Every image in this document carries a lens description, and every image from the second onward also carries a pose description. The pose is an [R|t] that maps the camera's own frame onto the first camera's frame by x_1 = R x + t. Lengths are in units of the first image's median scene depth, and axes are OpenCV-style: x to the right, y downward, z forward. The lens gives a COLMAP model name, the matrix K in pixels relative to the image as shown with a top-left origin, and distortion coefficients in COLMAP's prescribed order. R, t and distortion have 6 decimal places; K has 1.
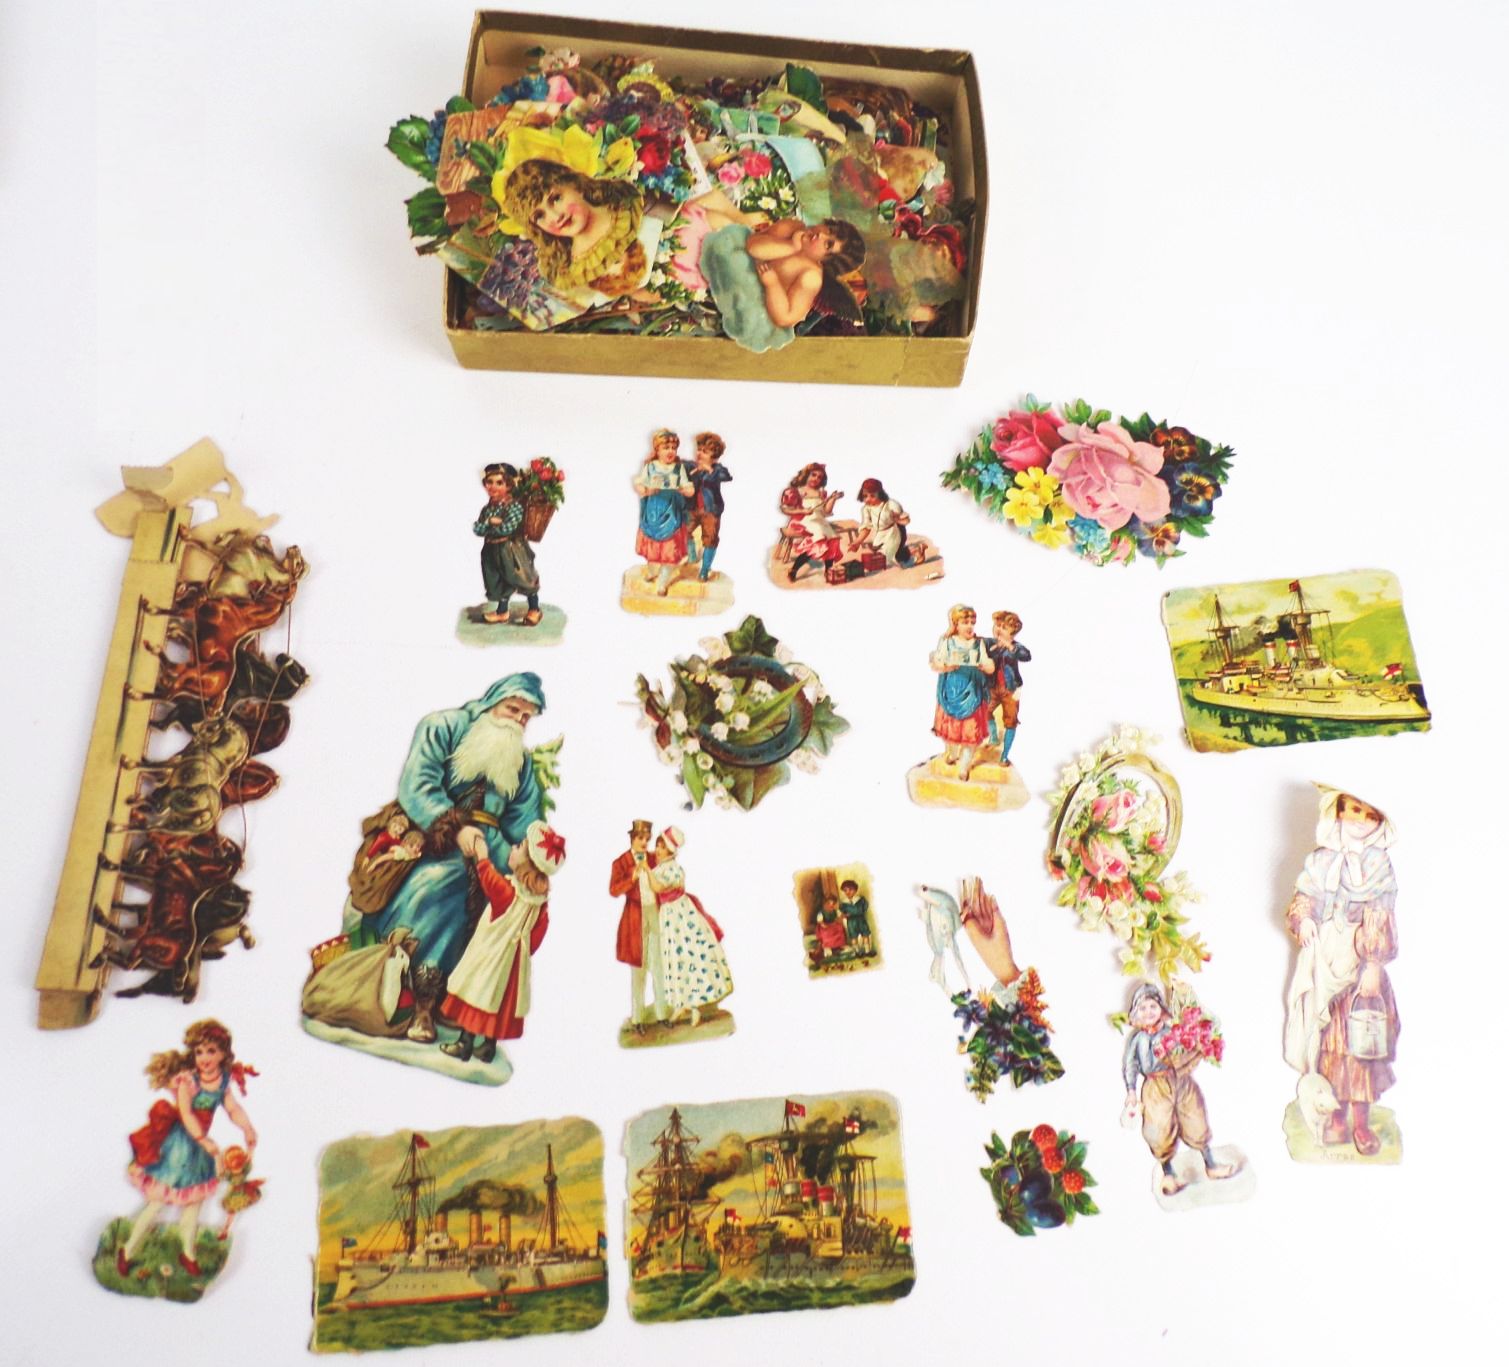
lens RADIAL K [[1212.5, 0, 767.8], [0, 1212.5, 681.8], [0, 0, 1]] dist [-0.009706, 0.002758]
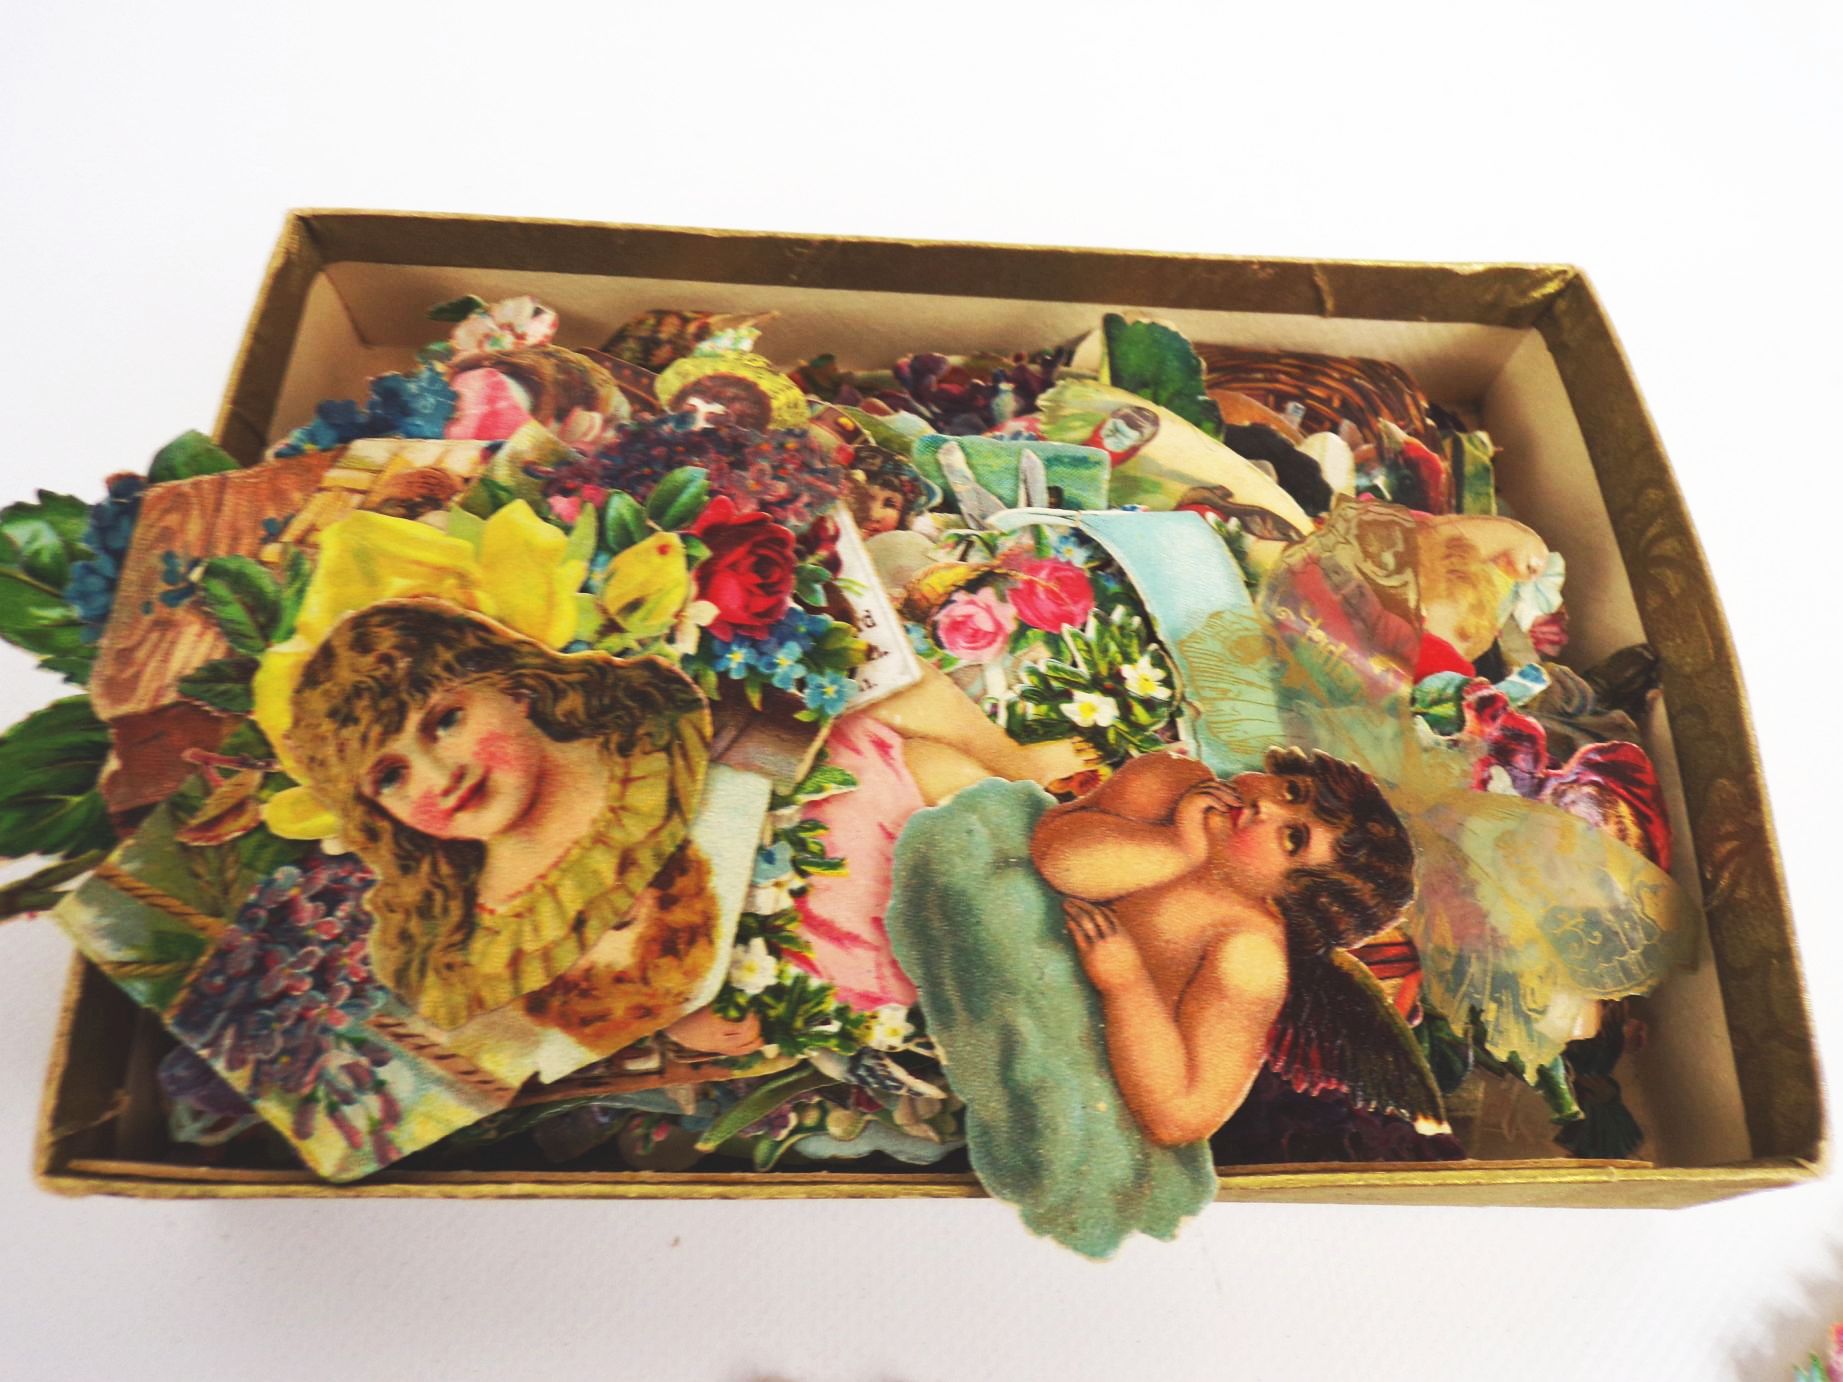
lens RADIAL K [[1279.9, 0, 910.2], [0, 1279.9, 693.7], [0, 0, 1]] dist [0.001632, -0.006709]
pose [[0.998952, -0.025789, -0.037808, -0.035979], [0.018004, 0.980952, -0.193413, -0.335985], [0.042076, 0.192530, 0.980389, 0.662284]]
